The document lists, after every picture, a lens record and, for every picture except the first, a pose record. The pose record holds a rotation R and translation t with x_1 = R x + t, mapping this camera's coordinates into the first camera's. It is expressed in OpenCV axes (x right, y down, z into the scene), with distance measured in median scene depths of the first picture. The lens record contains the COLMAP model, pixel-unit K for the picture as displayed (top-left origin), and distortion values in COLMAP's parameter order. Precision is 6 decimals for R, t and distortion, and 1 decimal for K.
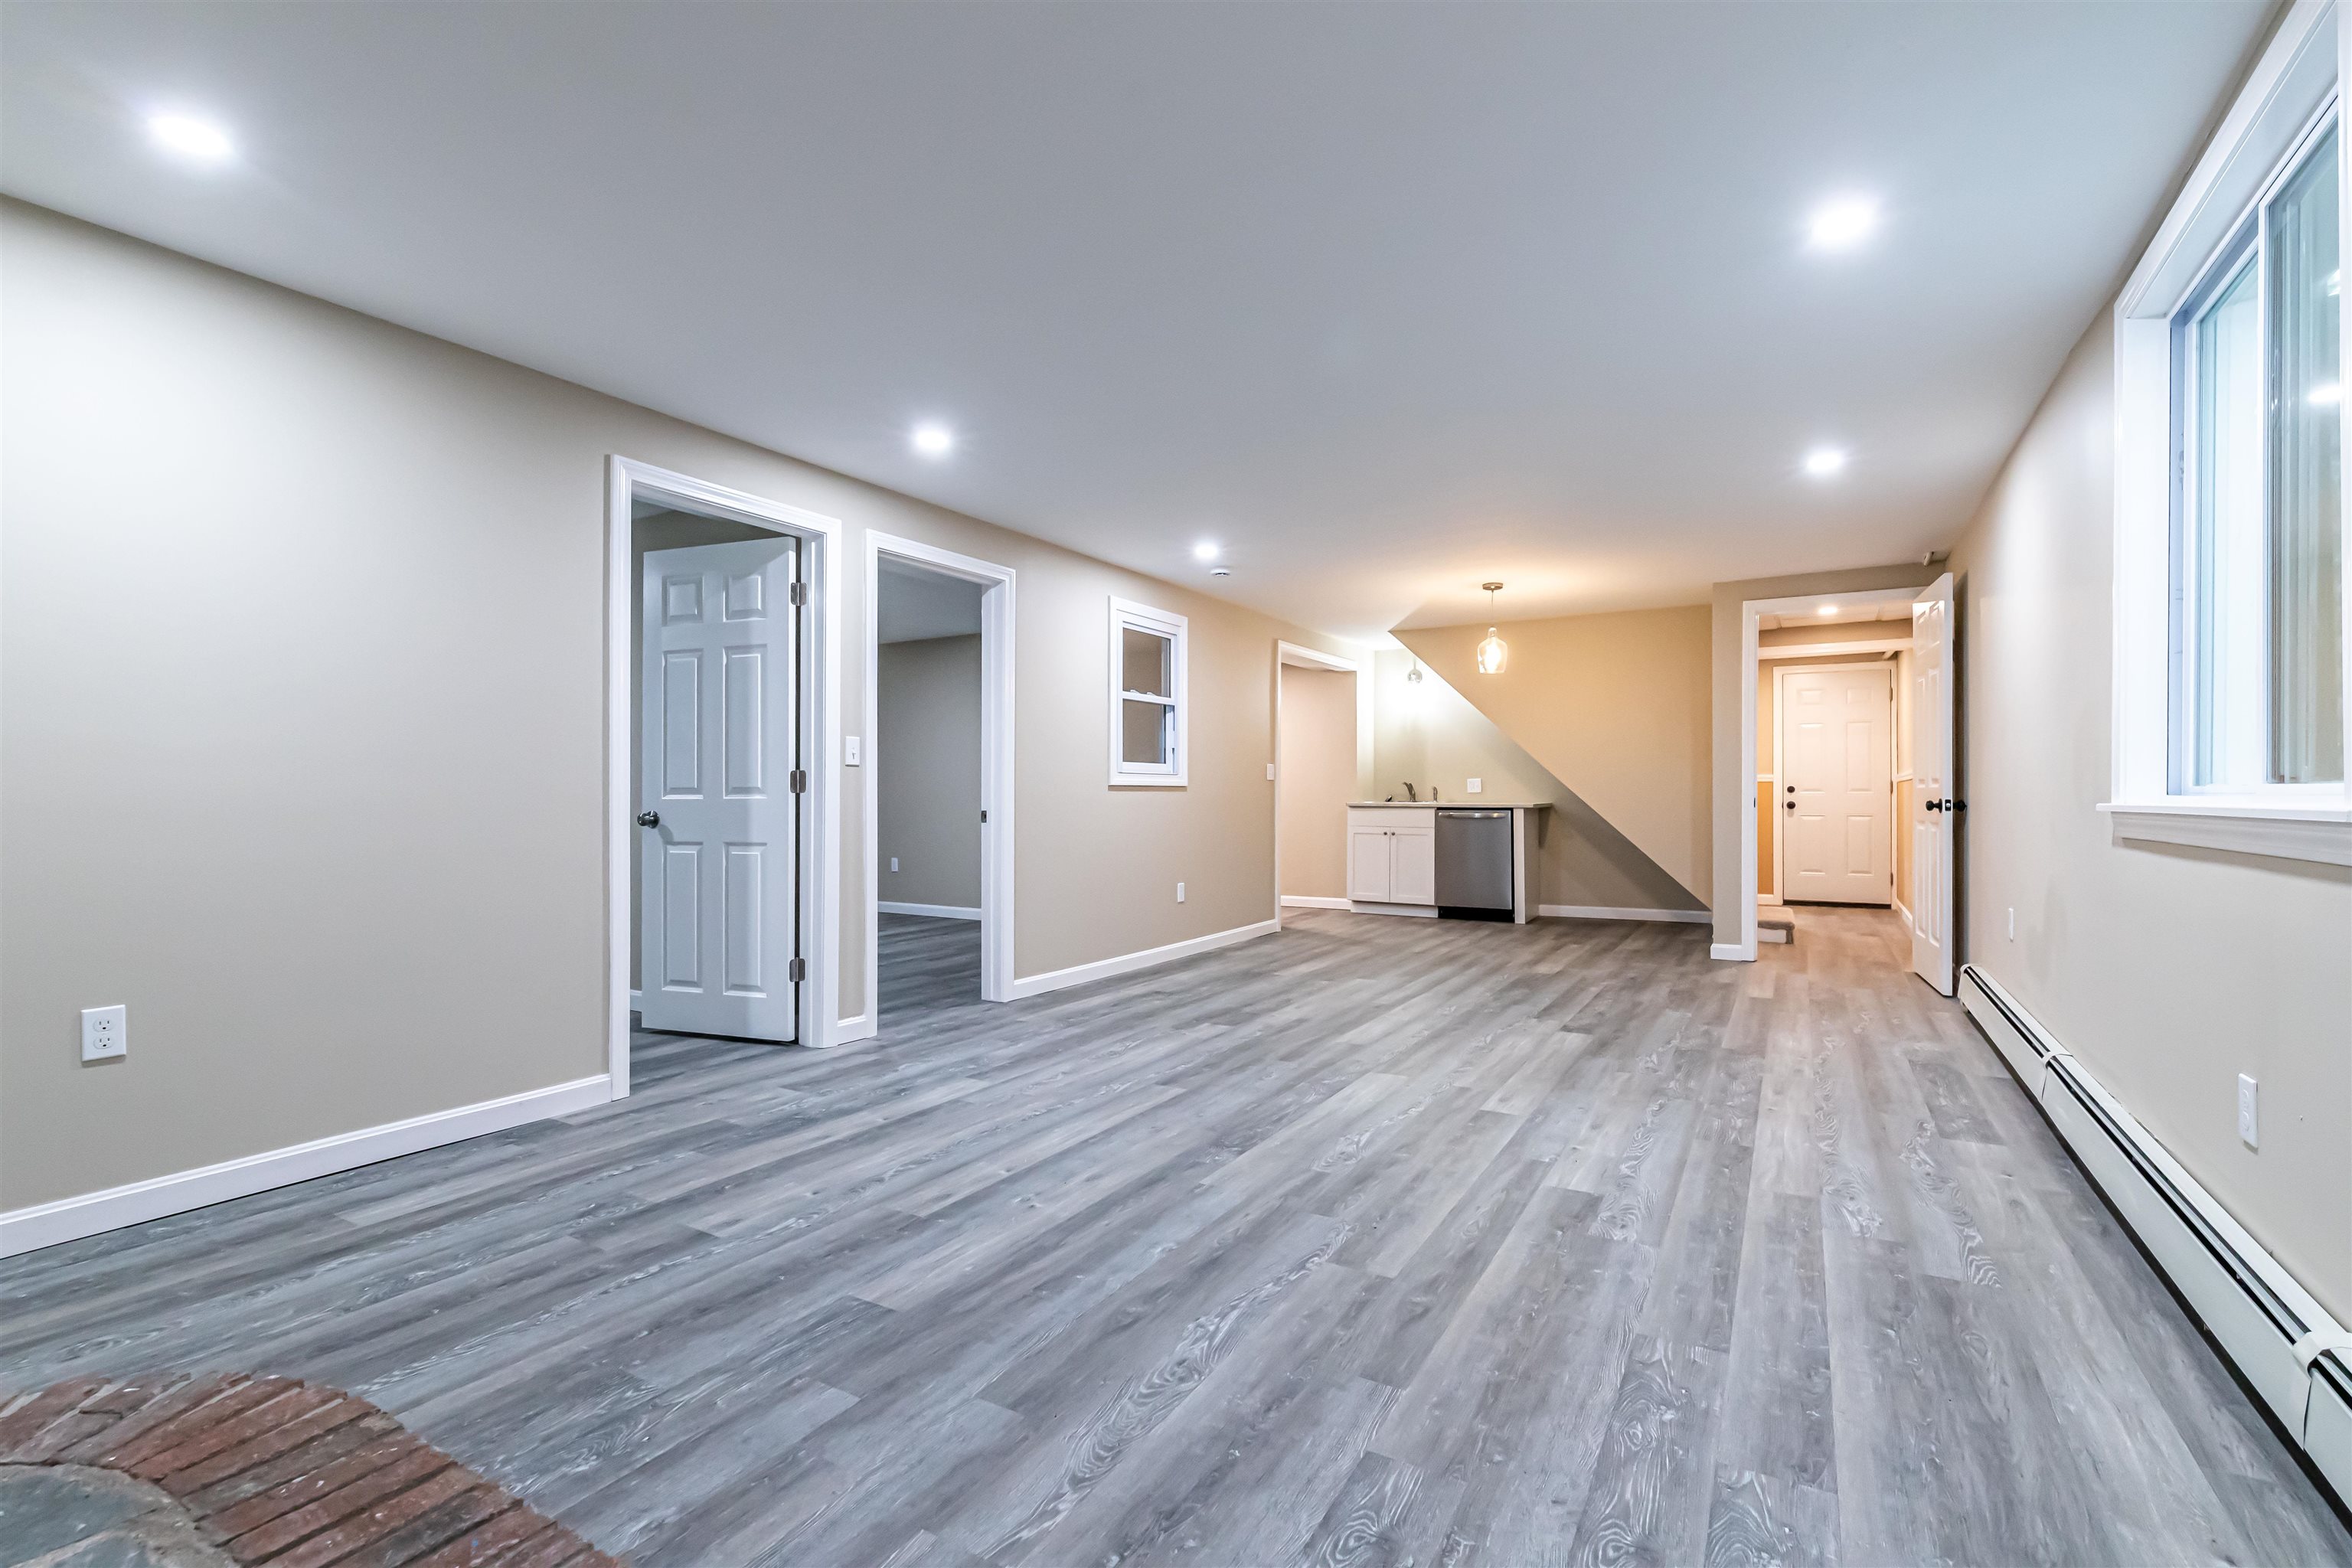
lens RADIAL K [[1007.5, 0, 1223.8], [0, 1007.5, 797.2], [0, 0, 1]] dist [-0.001019, -0.000340]
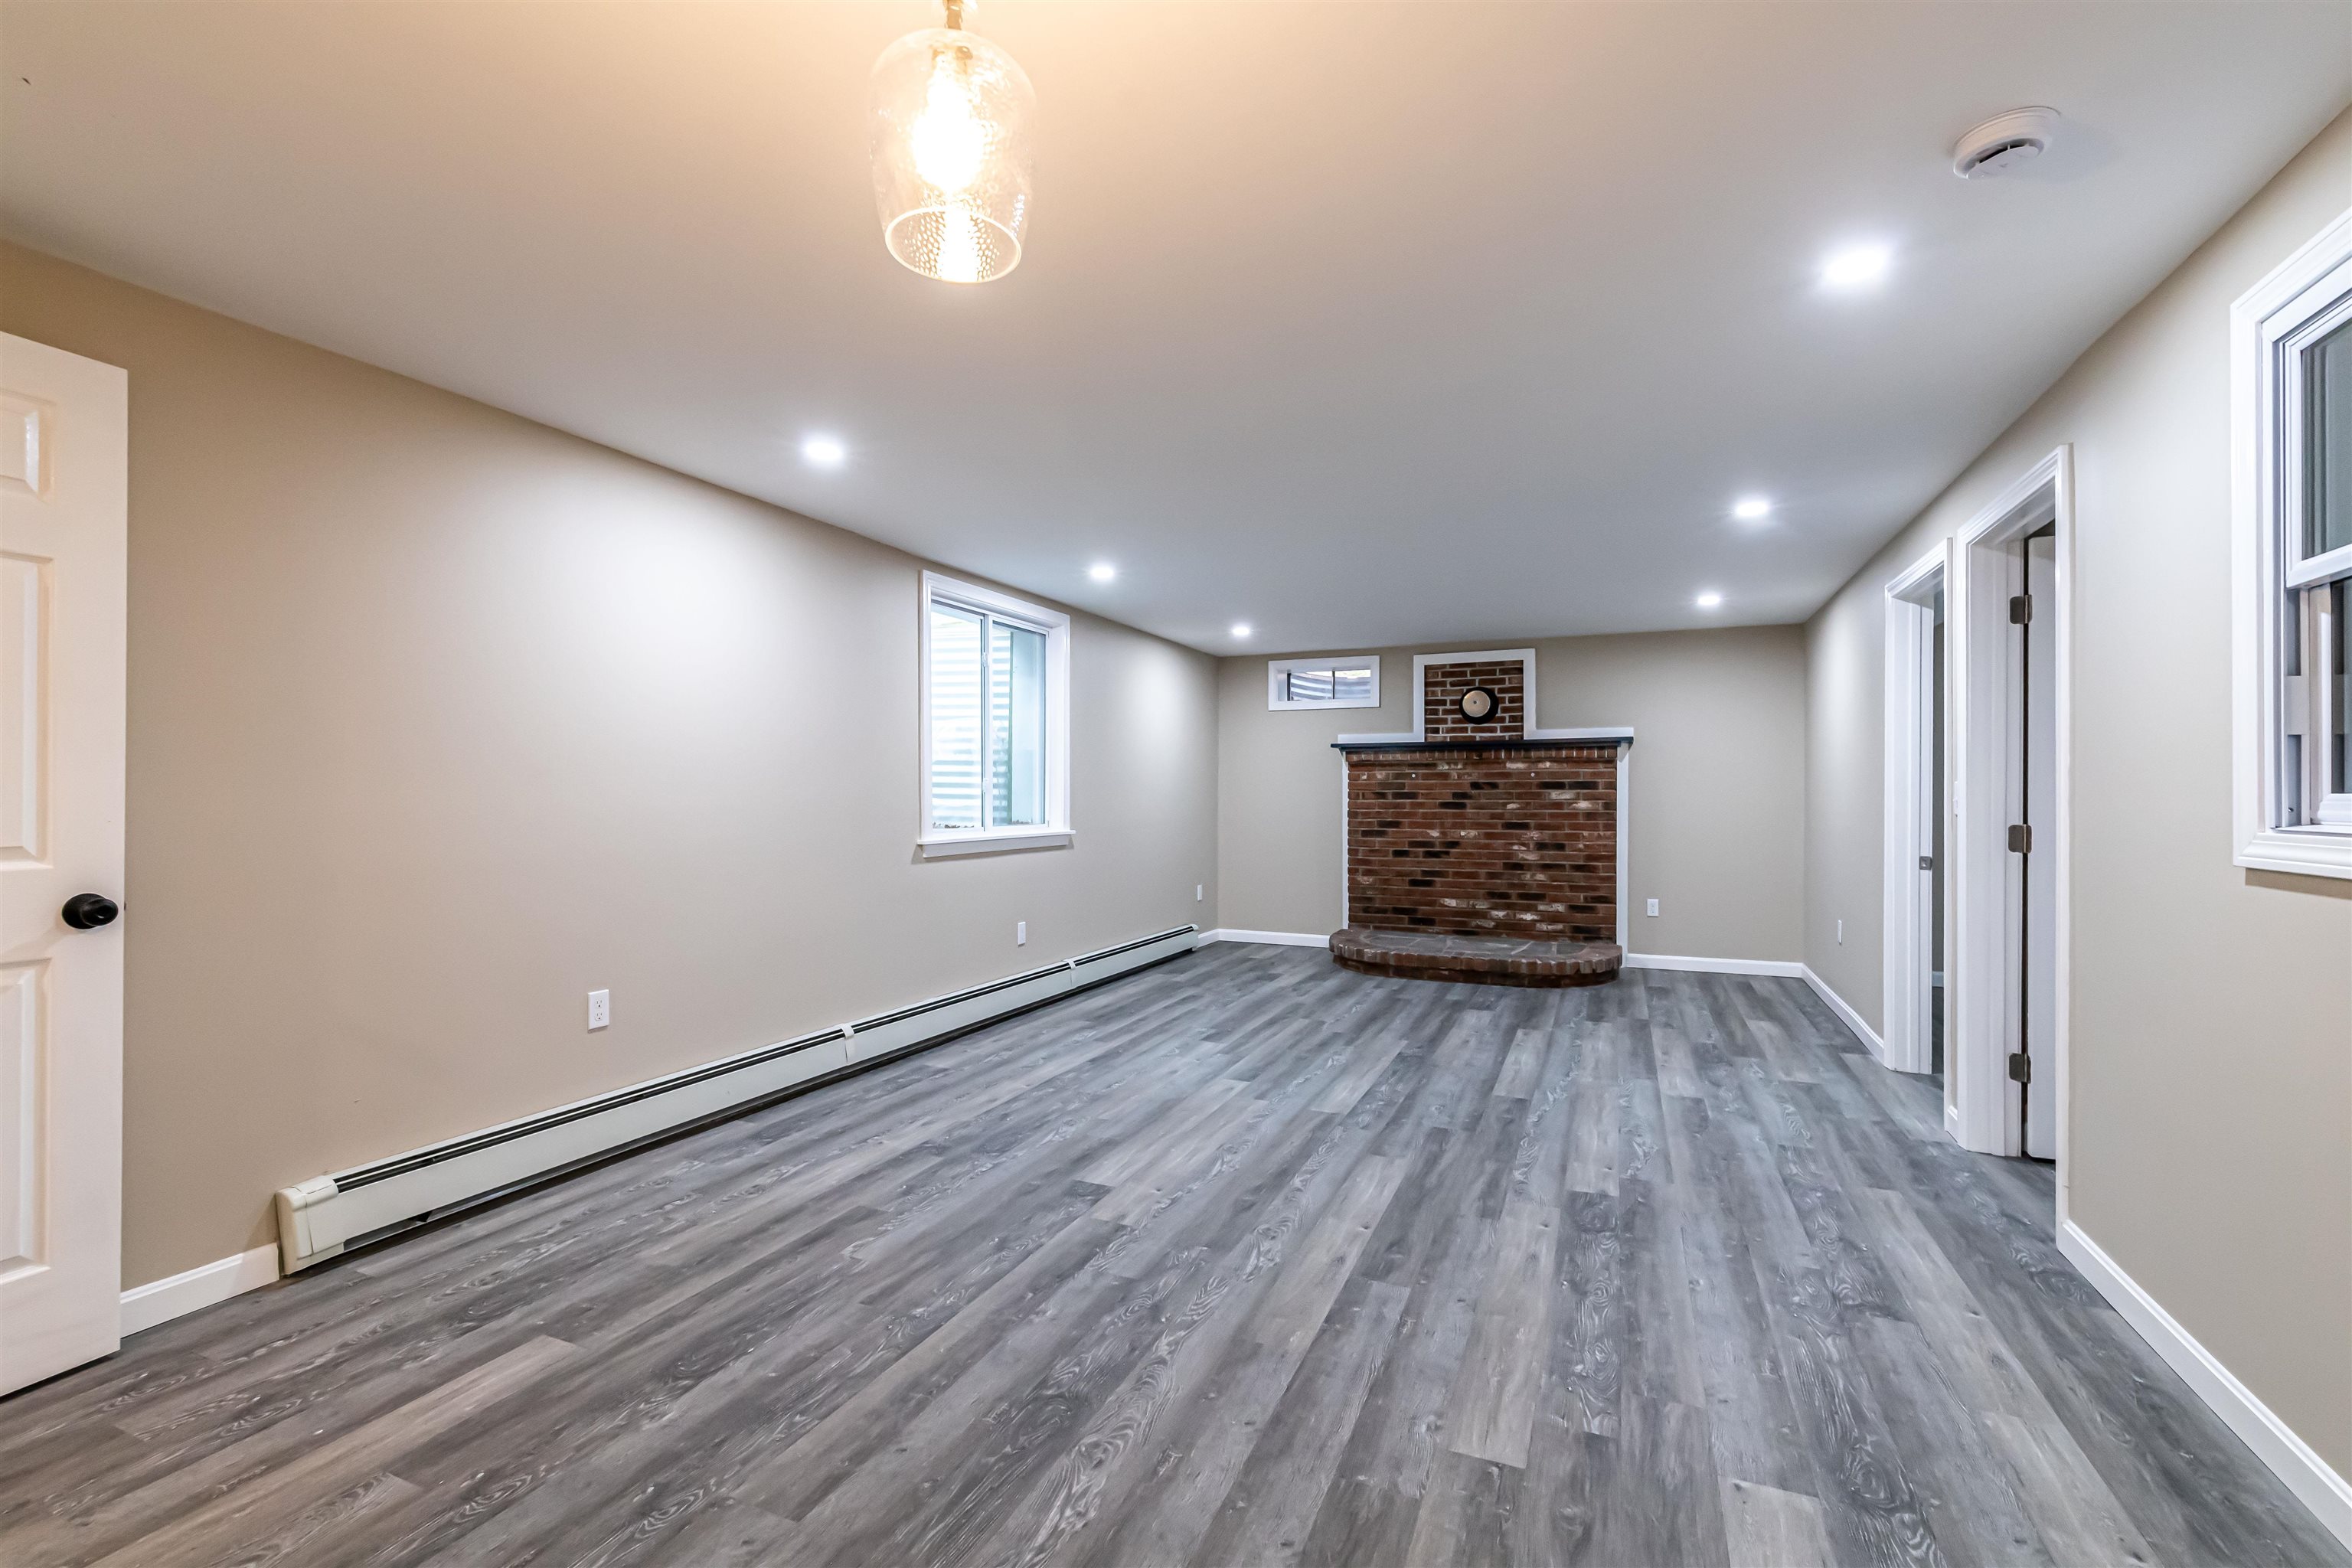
lens RADIAL K [[1044.3, 0, 1176.0], [0, 1044.3, 784.0], [0, 0, 1]] dist [-0.001052, -0.000123]
pose [[-0.994523, -0.002910, -0.104473, 0.537770], [-0.002219, 0.999975, -0.006732, -0.072261], [0.104490, -0.006464, -0.994505, 2.548878]]
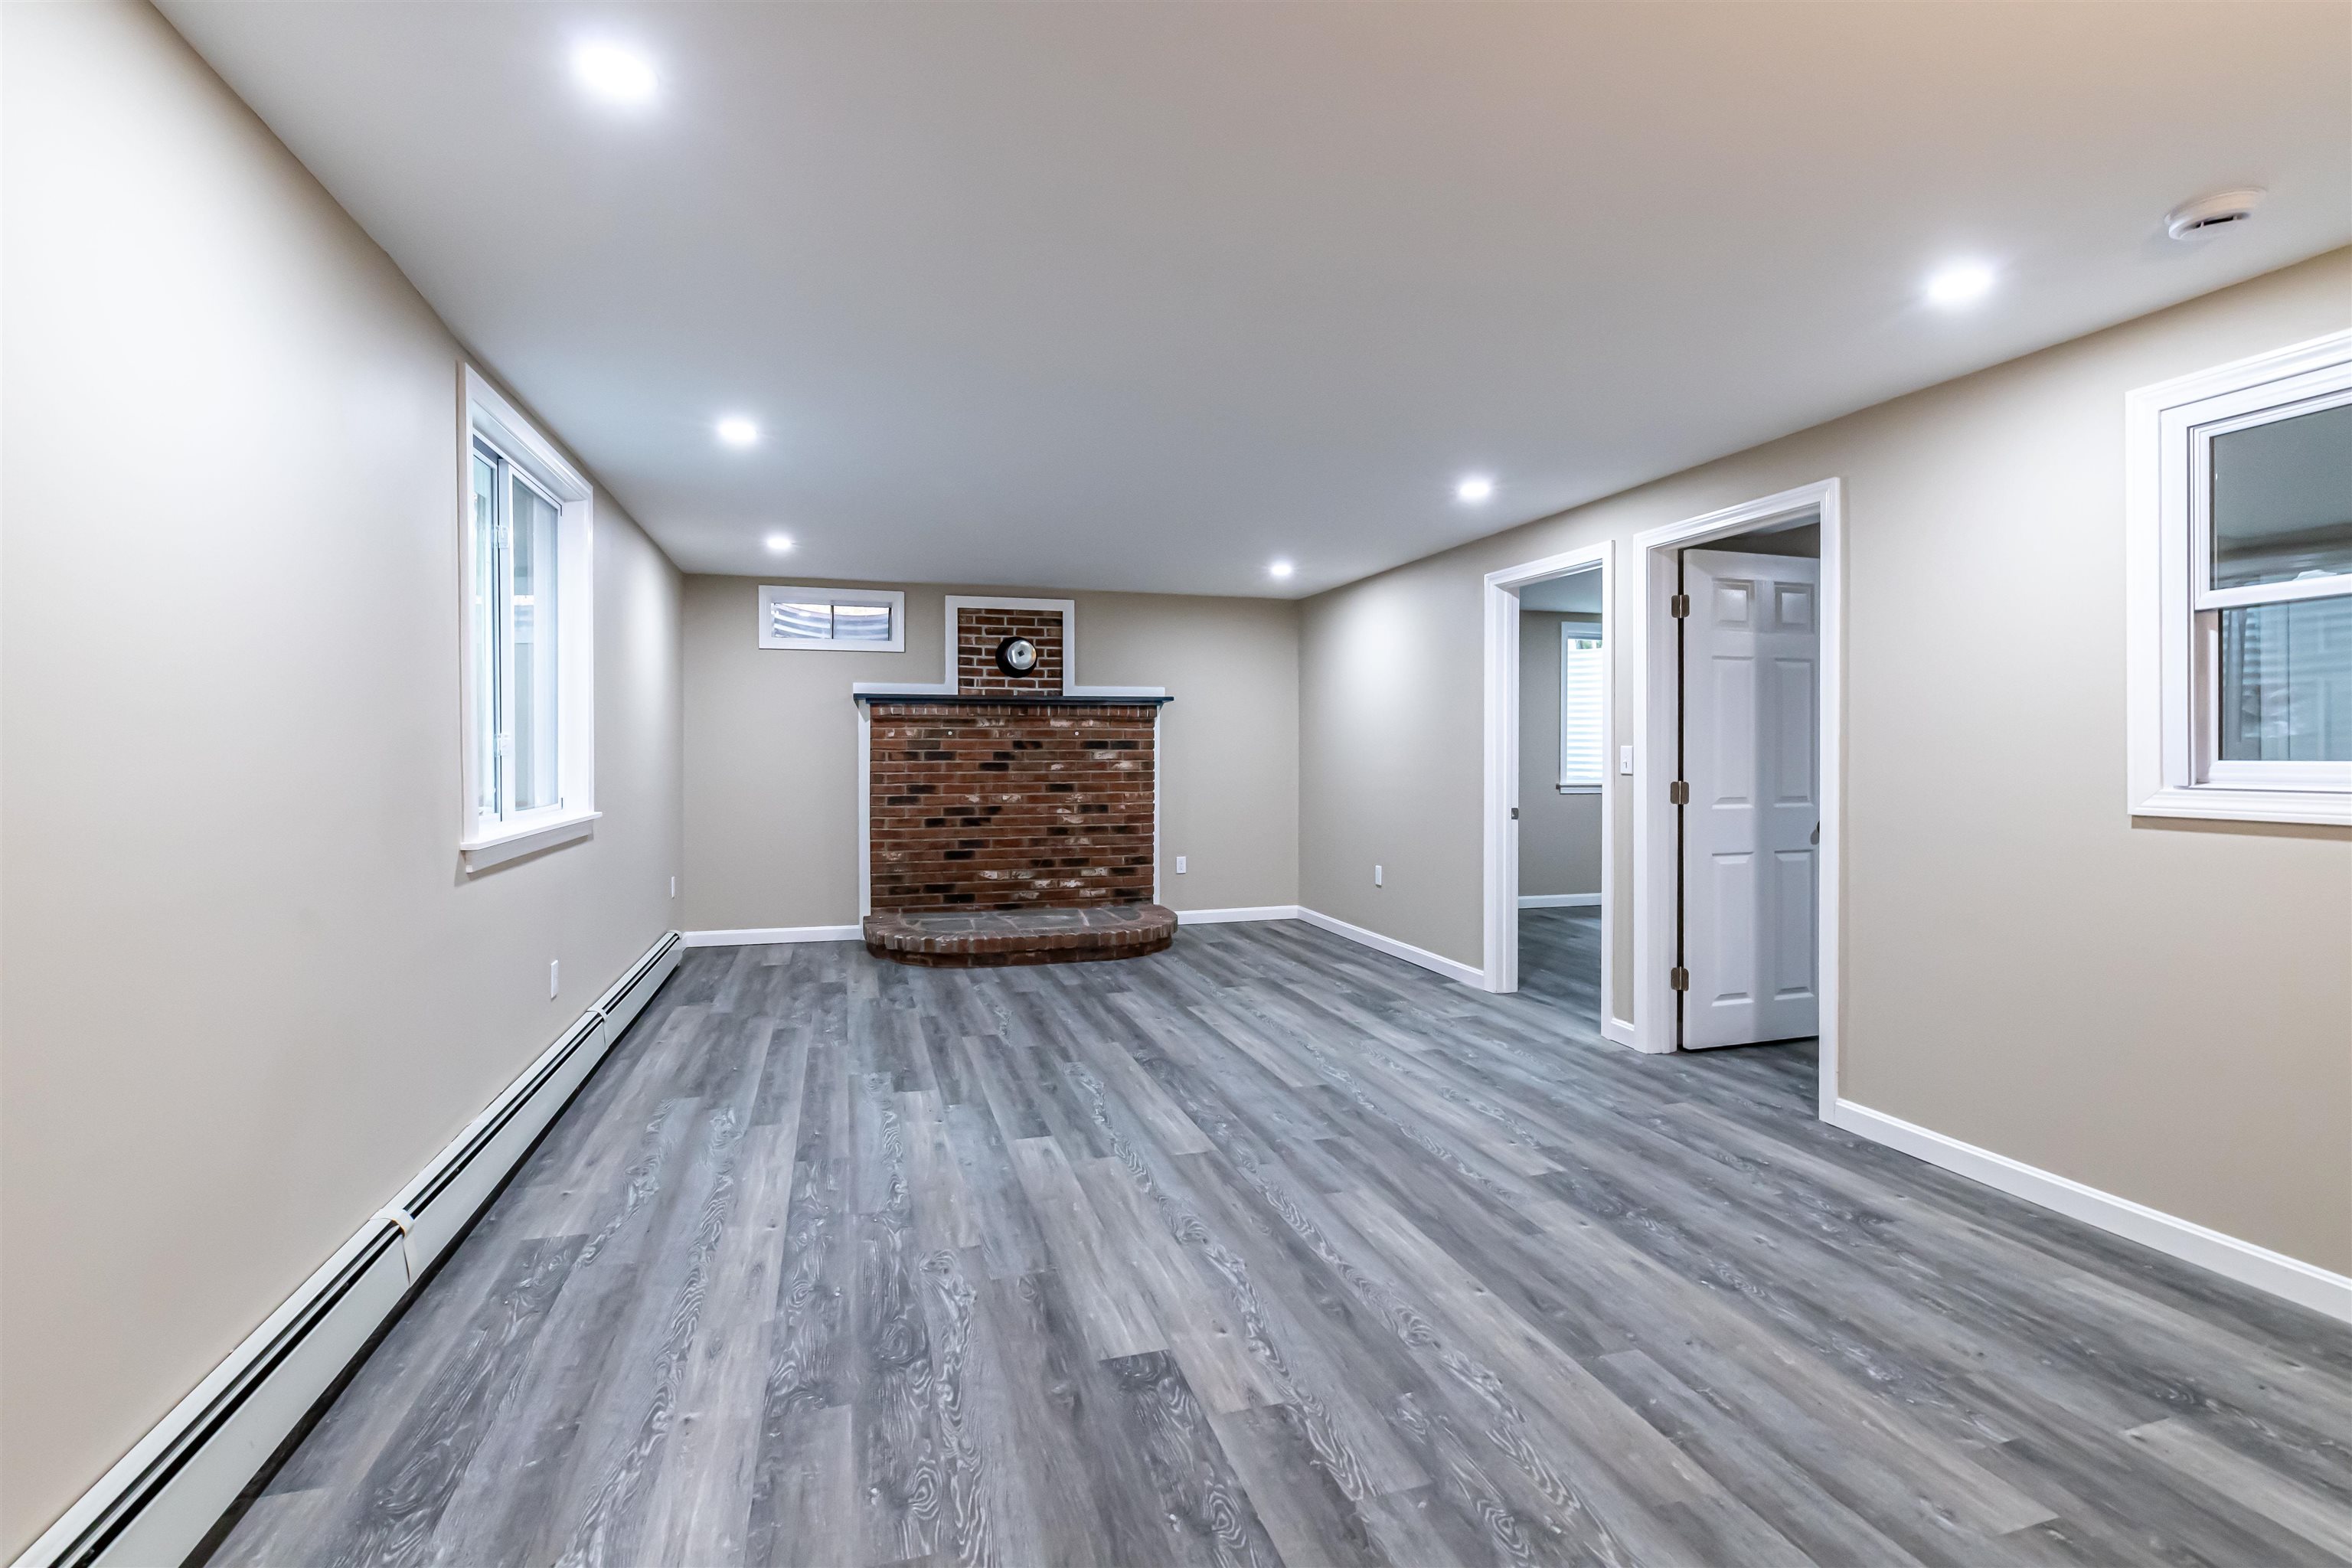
lens RADIAL K [[1061.9, 0, 1170.6], [0, 1061.9, 747.4], [0, 0, 1]] dist [-0.003350, -0.000792]
pose [[-0.686929, -0.002809, -0.726719, 1.023482], [-0.003133, 0.999995, -0.000903, -0.079999], [0.726718, 0.001657, -0.686934, 1.970491]]
